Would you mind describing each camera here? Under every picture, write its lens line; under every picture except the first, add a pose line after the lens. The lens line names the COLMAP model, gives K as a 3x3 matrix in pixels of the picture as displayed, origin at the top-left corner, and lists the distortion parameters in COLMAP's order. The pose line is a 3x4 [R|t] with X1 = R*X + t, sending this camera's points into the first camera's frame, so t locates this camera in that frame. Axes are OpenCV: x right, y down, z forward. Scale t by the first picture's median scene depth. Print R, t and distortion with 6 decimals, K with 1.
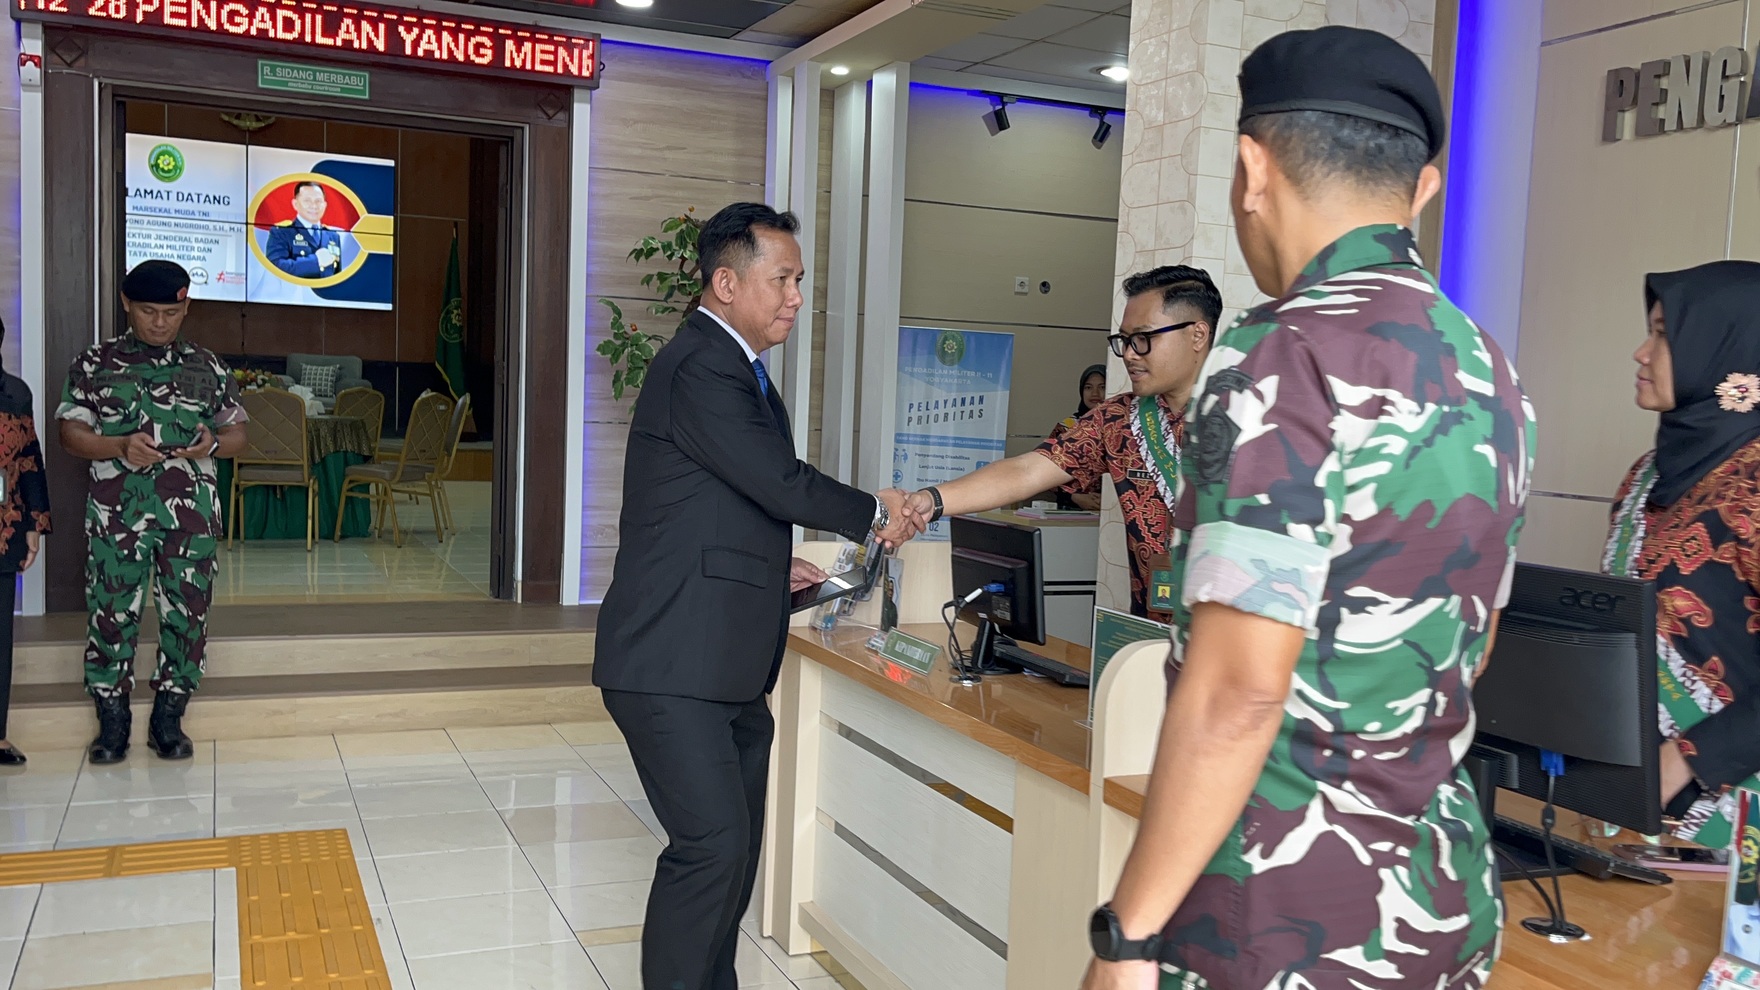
lens RADIAL K [[1490.5, 0, 887.1], [0, 1490.5, 508.0], [0, 0, 1]] dist [0.057322, -0.055239]
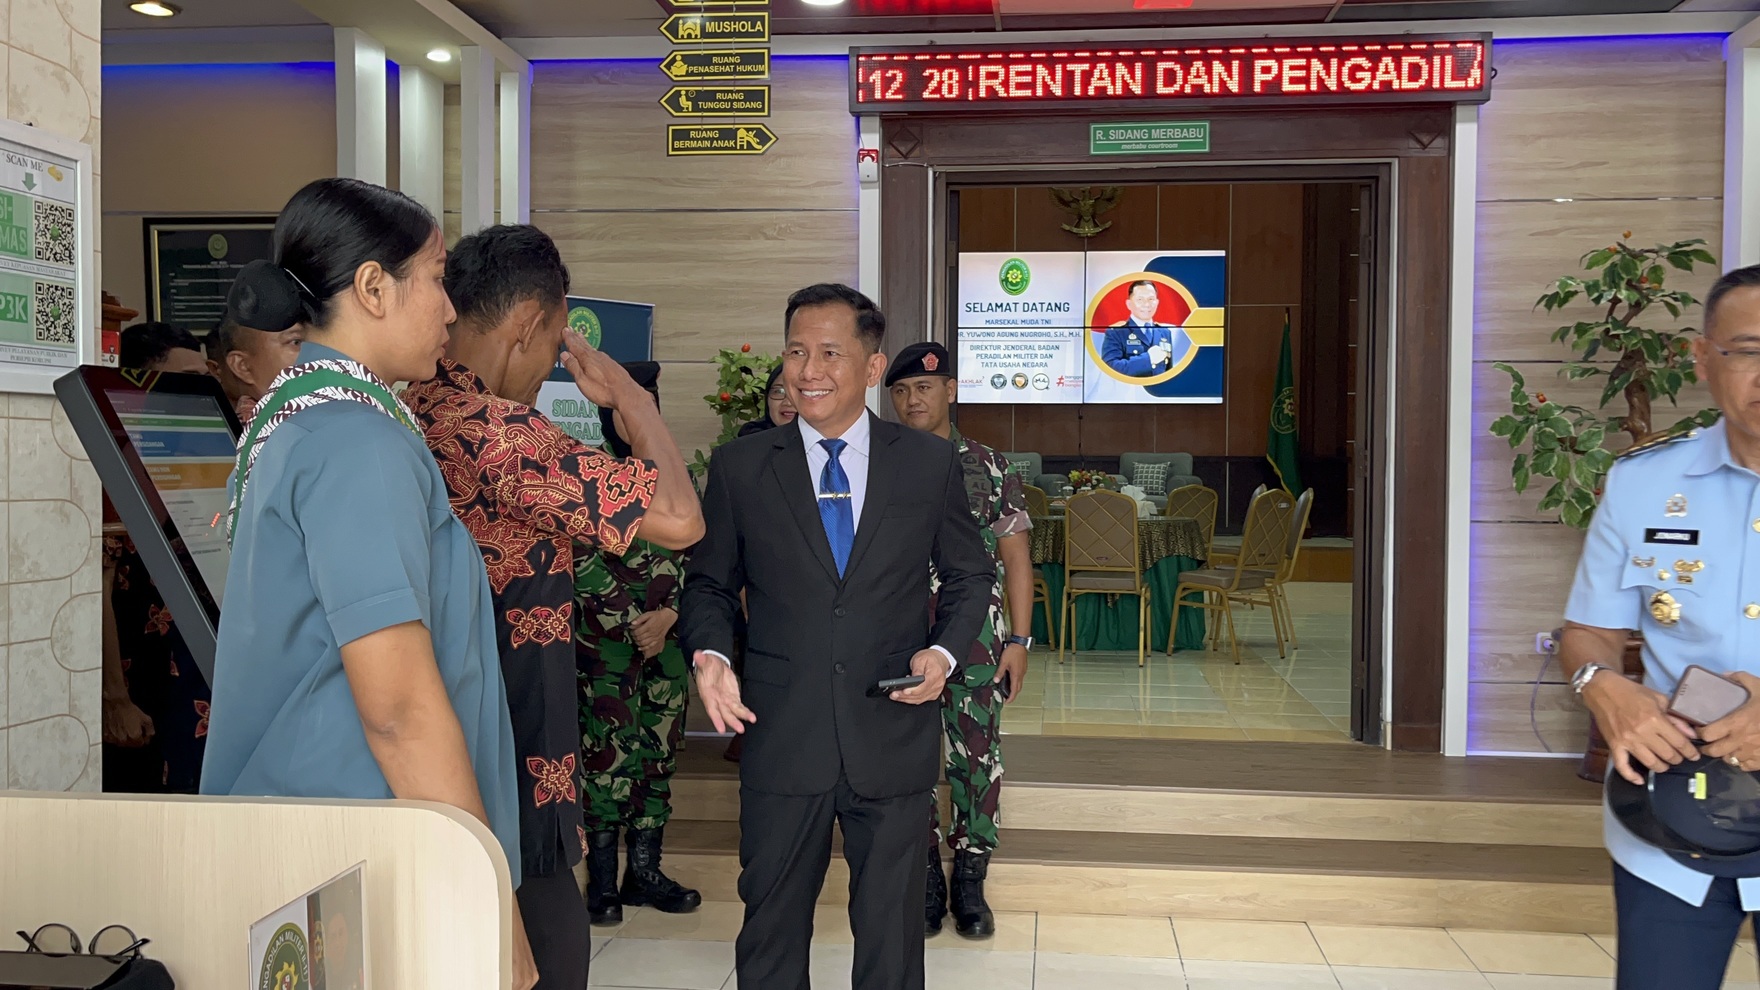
lens RADIAL K [[1490.5, 0, 887.1], [0, 1490.5, 508.0], [0, 0, 1]] dist [0.057322, -0.055239]
pose [[0.859999, -0.020737, -0.509874, -0.058785], [-0.010536, 0.998239, -0.058370, -0.014196], [0.510187, 0.055570, 0.858266, 0.152121]]
